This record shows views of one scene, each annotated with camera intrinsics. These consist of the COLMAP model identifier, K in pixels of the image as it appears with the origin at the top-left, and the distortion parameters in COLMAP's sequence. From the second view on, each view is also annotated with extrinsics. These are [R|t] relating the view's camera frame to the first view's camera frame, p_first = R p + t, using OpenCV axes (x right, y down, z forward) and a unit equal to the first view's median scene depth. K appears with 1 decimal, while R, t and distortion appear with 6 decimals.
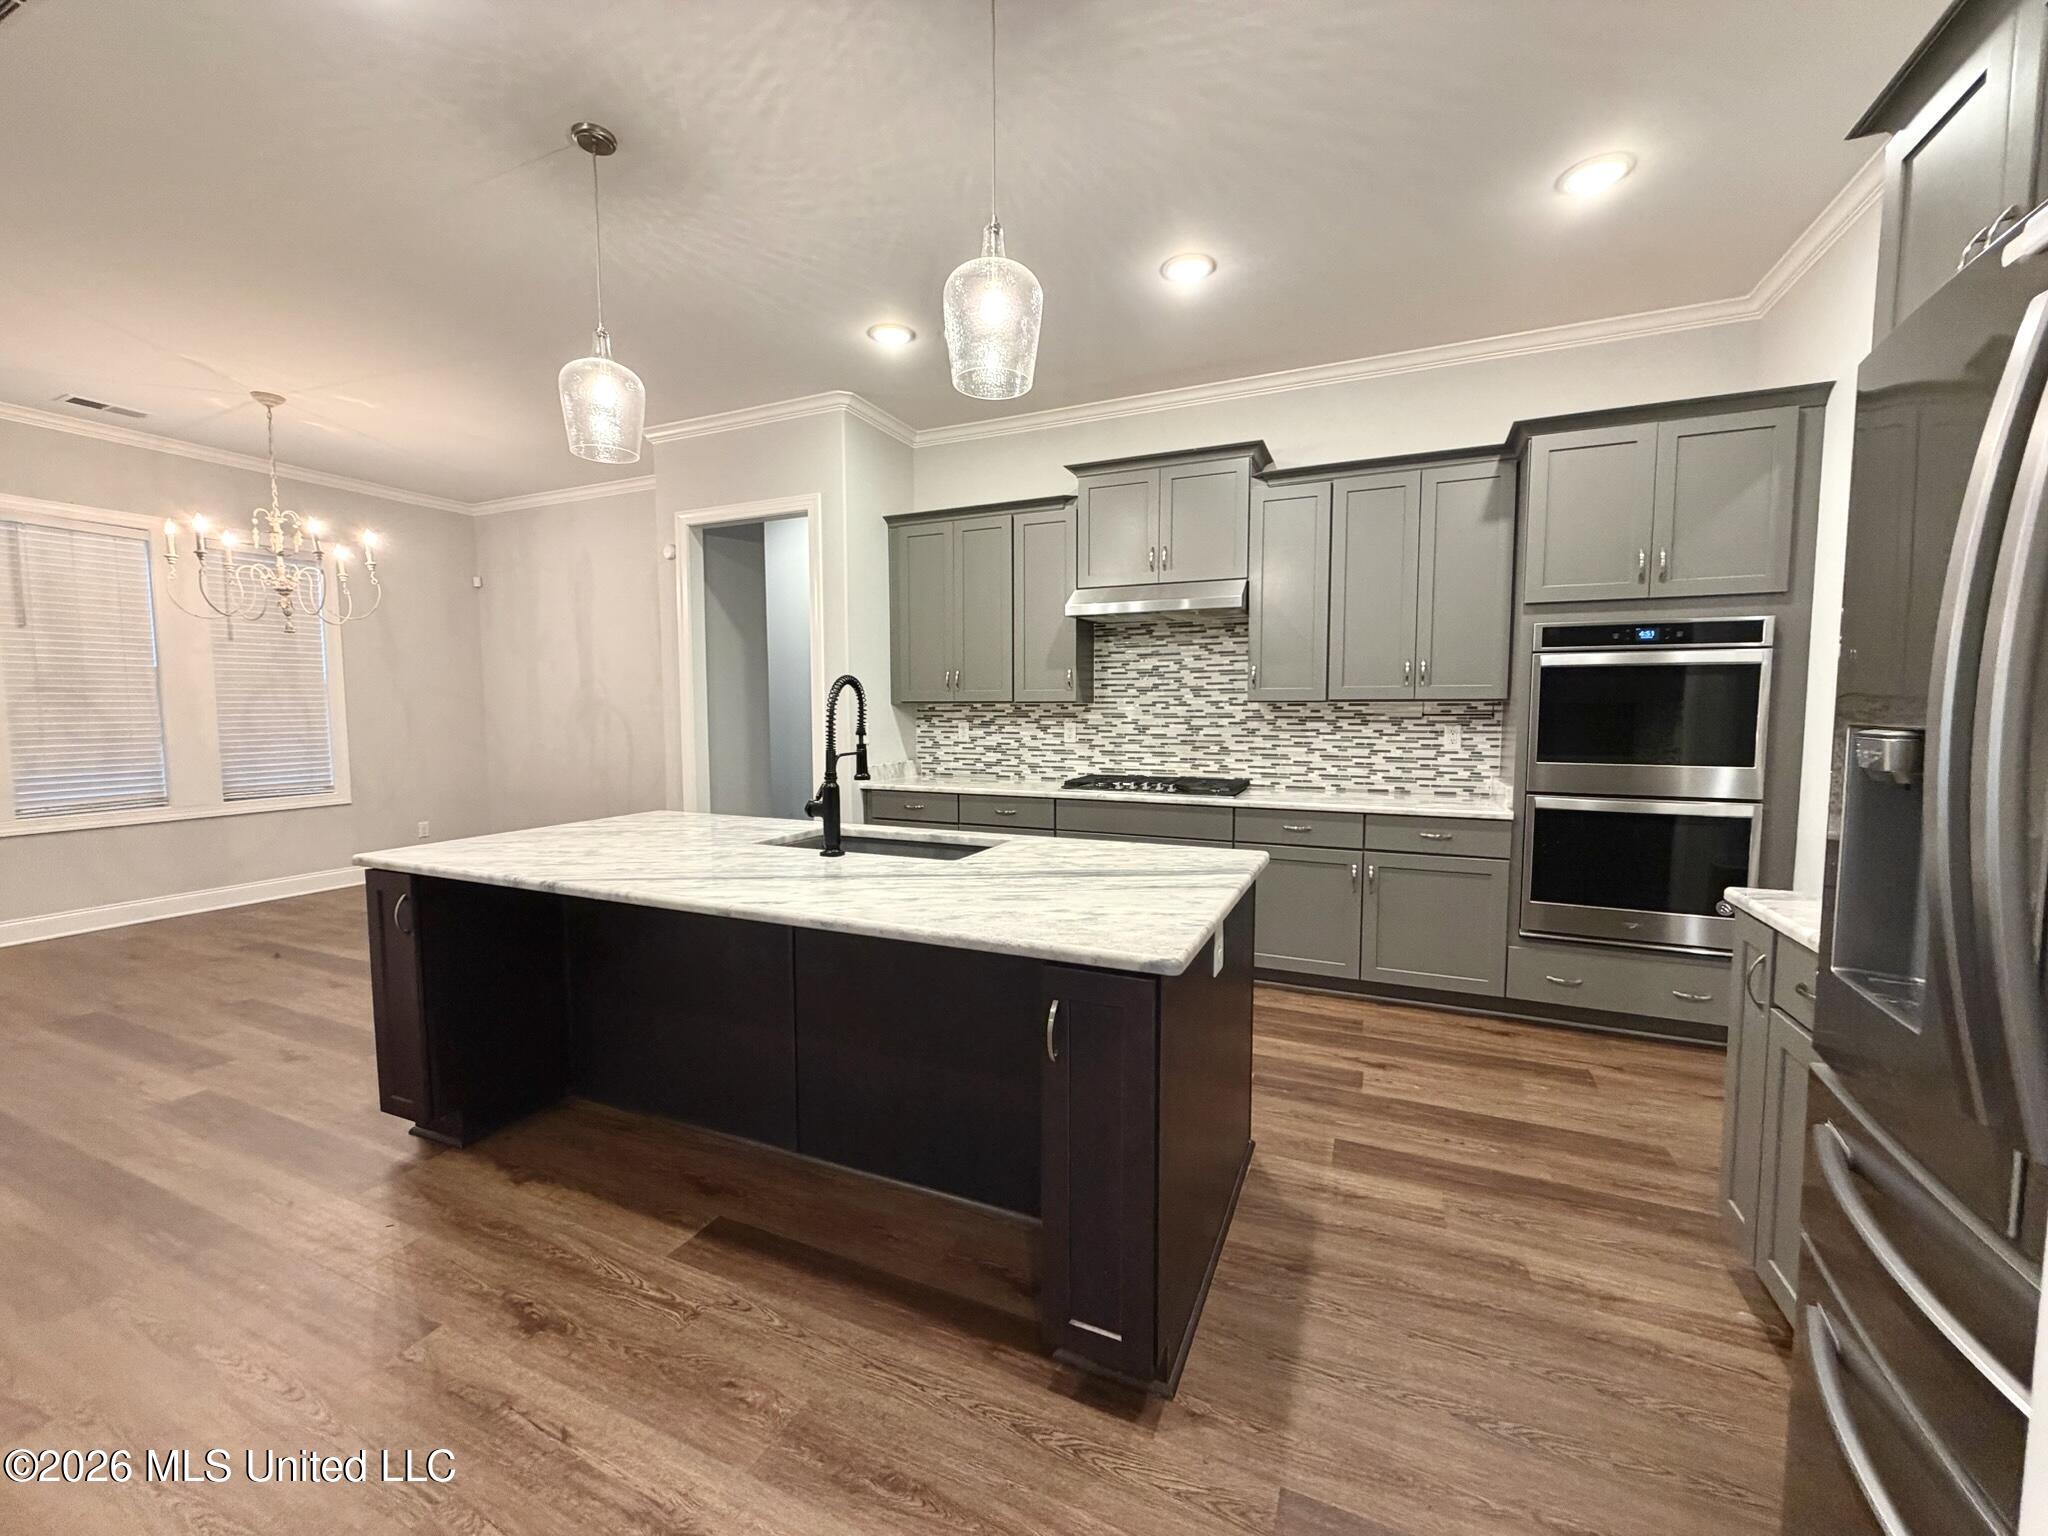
lens RADIAL K [[820.1, 0, 1020.8], [0, 820.1, 764.4], [0, 0, 1]] dist [0.000585, 0.000410]
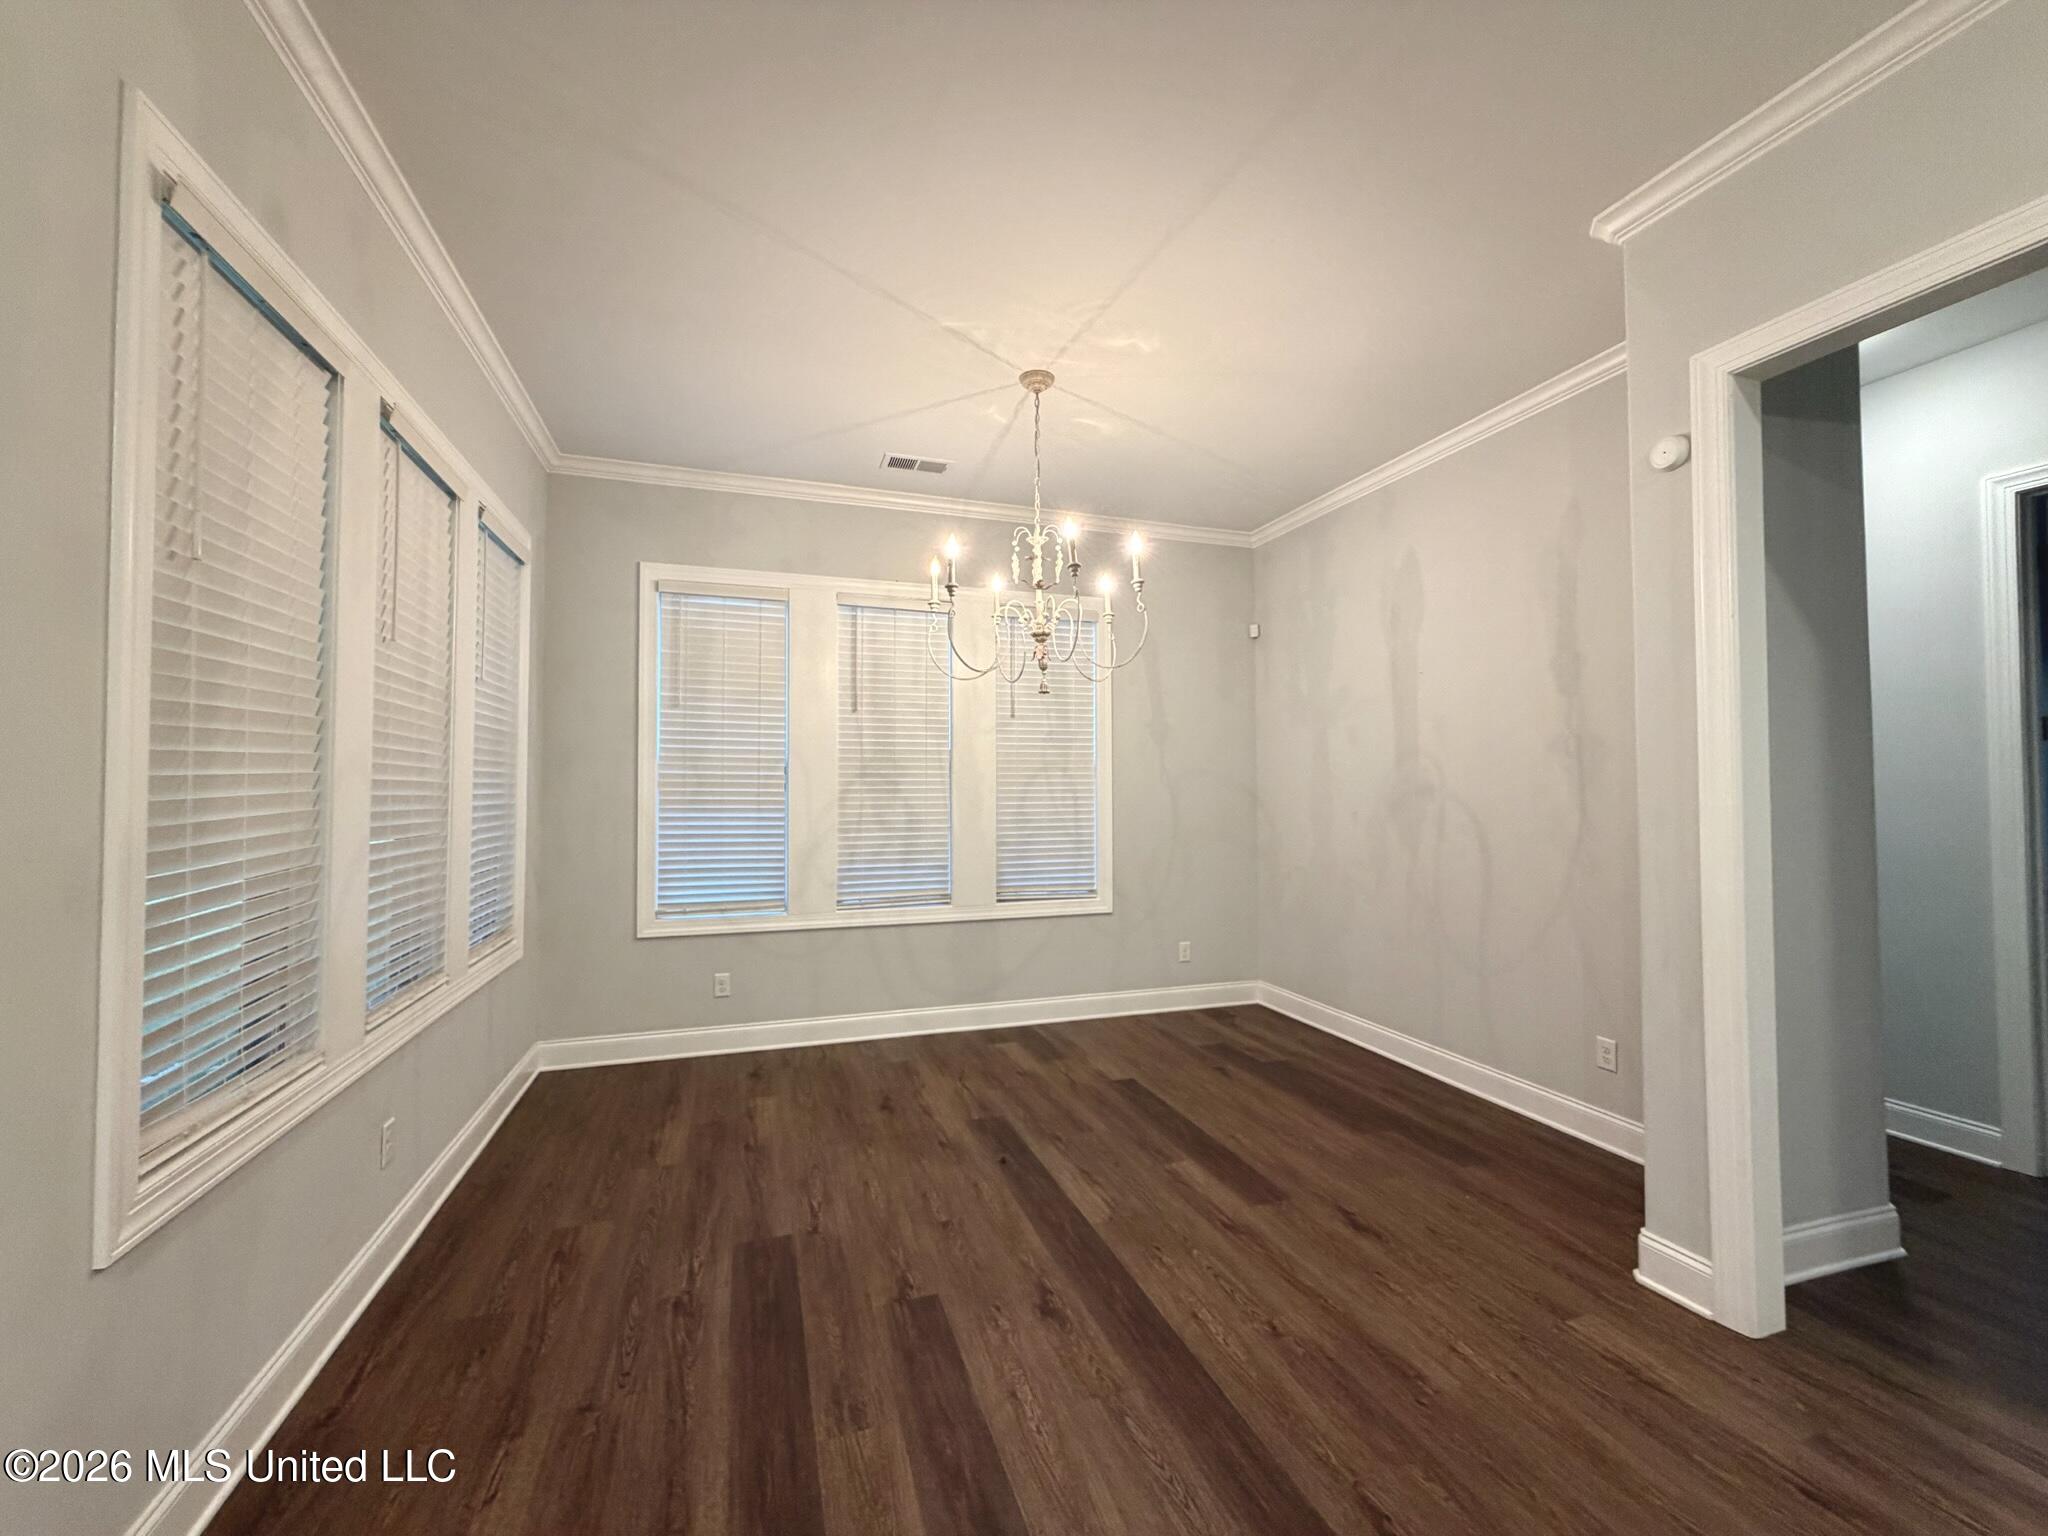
lens RADIAL K [[820.1, 0, 1020.8], [0, 820.1, 764.4], [0, 0, 1]] dist [0.000585, 0.000410]
pose [[0.678703, -0.020005, -0.734140, -0.362321], [-0.053364, 0.995643, -0.076465, -0.040448], [0.732472, 0.091074, 0.674678, 0.483998]]
